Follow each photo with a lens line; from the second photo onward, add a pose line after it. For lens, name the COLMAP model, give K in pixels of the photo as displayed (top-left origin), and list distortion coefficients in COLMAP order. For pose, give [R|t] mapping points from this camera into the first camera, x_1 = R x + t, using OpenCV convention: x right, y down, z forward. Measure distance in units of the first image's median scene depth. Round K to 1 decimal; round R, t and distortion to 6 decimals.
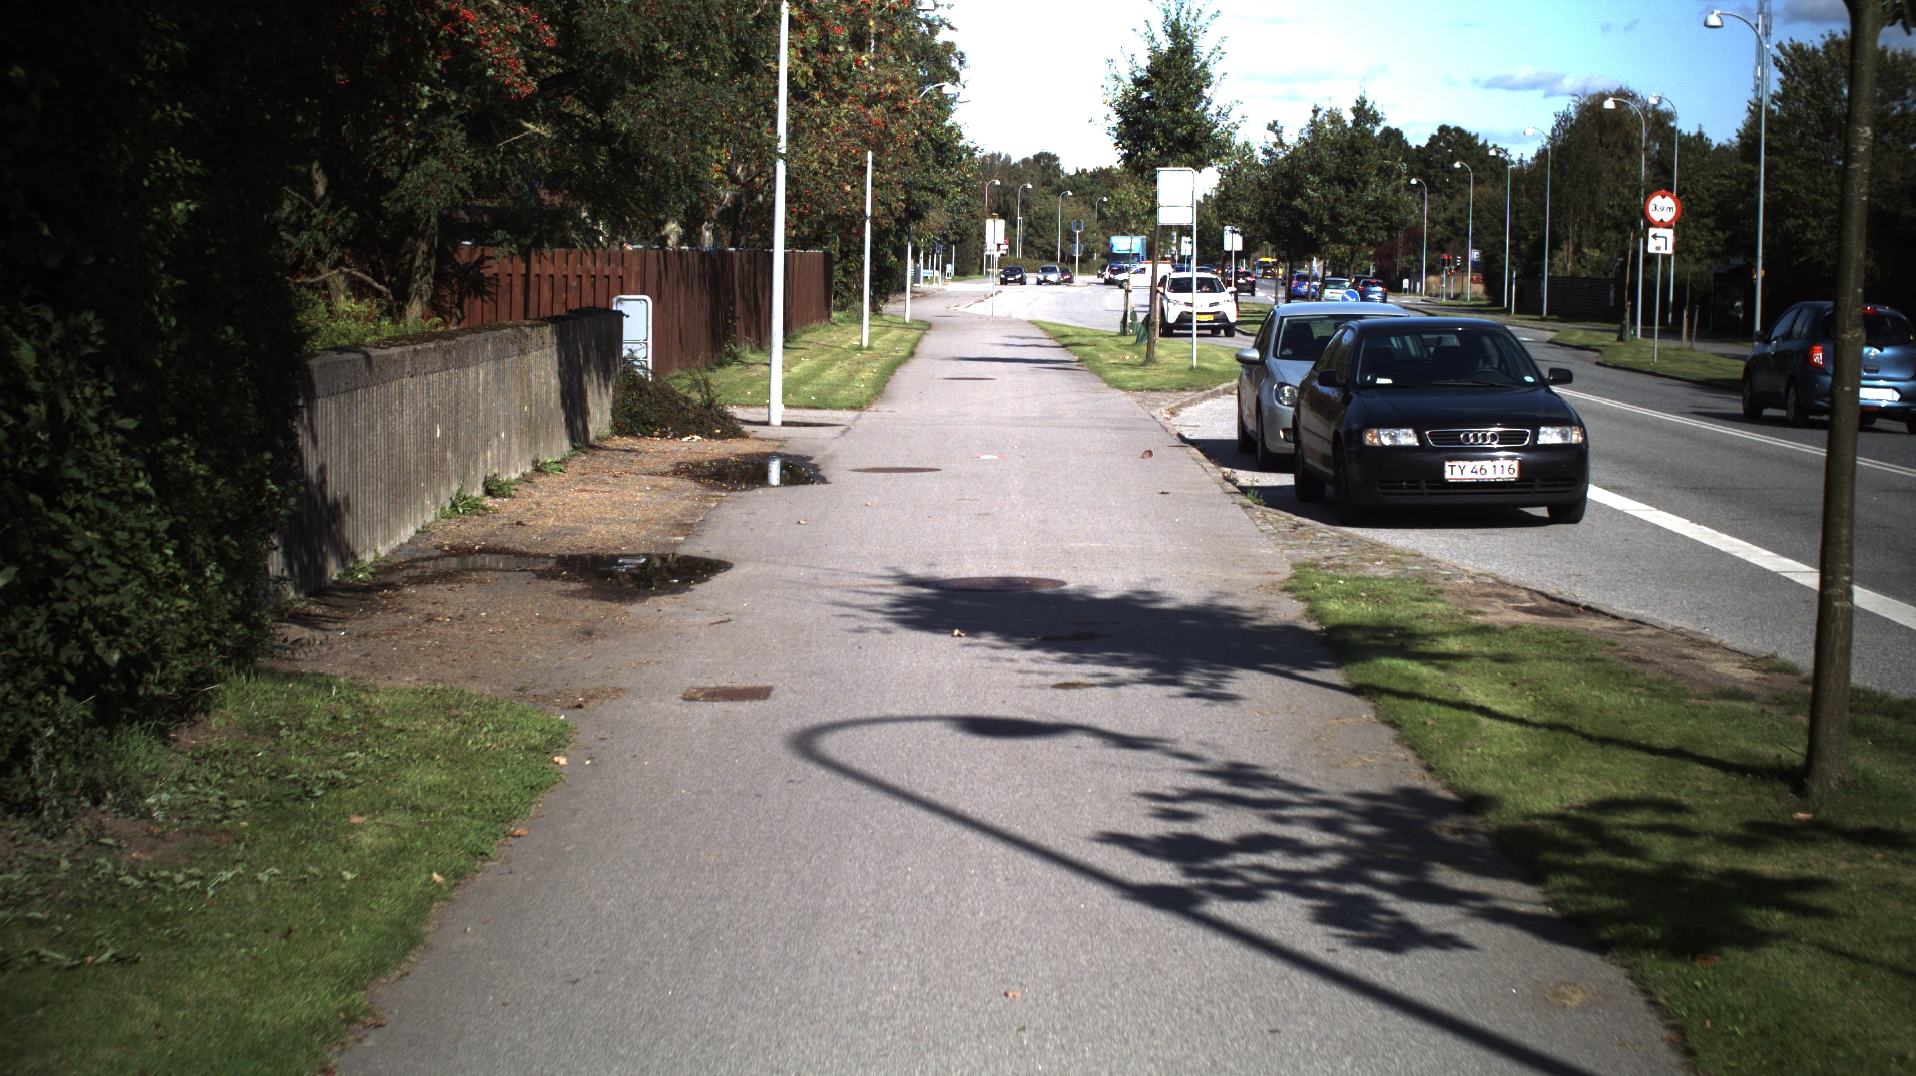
lens RADIAL K [[3975.4, 0, 958.0], [0, 3975.4, 538.0], [0, 0, 1]] dist [-0.240969, 0.142018]
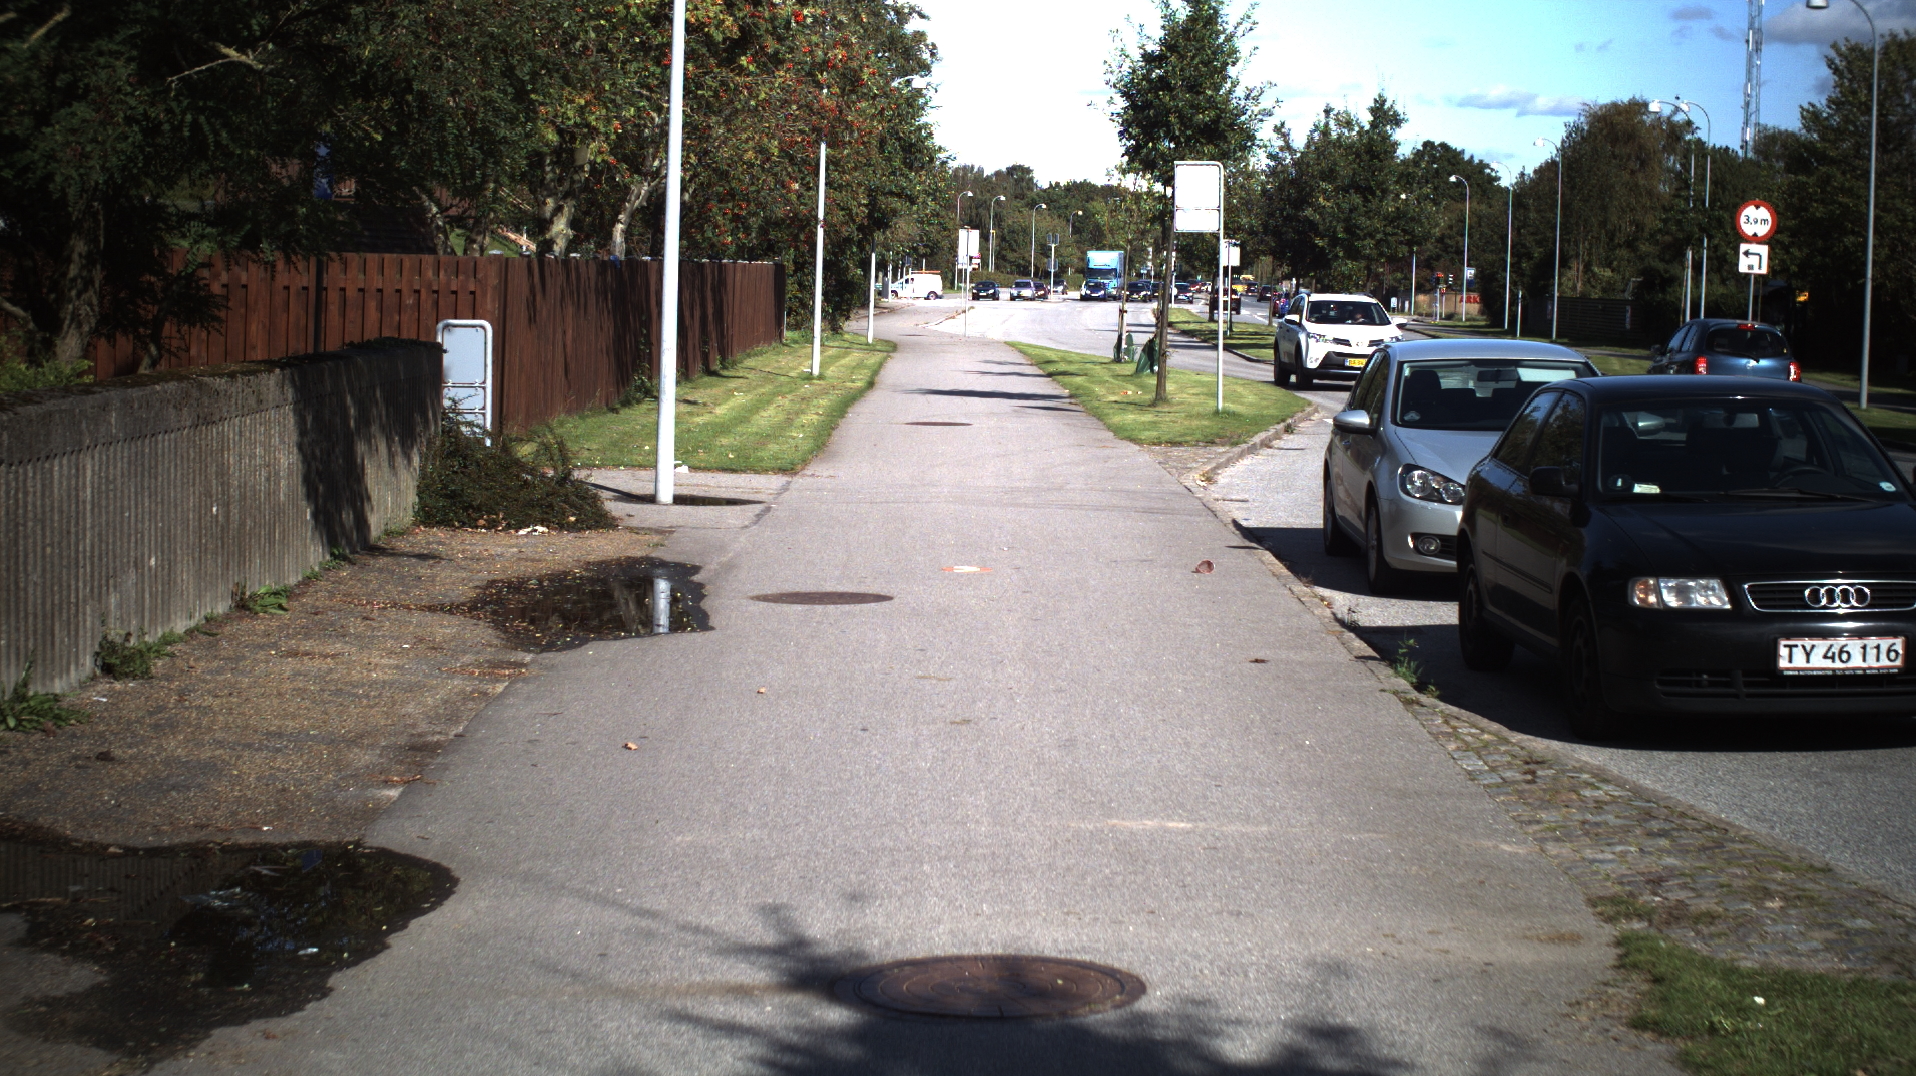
lens RADIAL K [[3975.4, 0, 958.0], [0, 3975.4, 538.0], [0, 0, 1]] dist [-0.240969, 0.142018]
pose [[0.999935, 0.008276, 0.007857, 0.000357], [-0.008248, 0.999960, -0.003569, -0.007644], [-0.007886, 0.003504, 0.999963, 0.109412]]
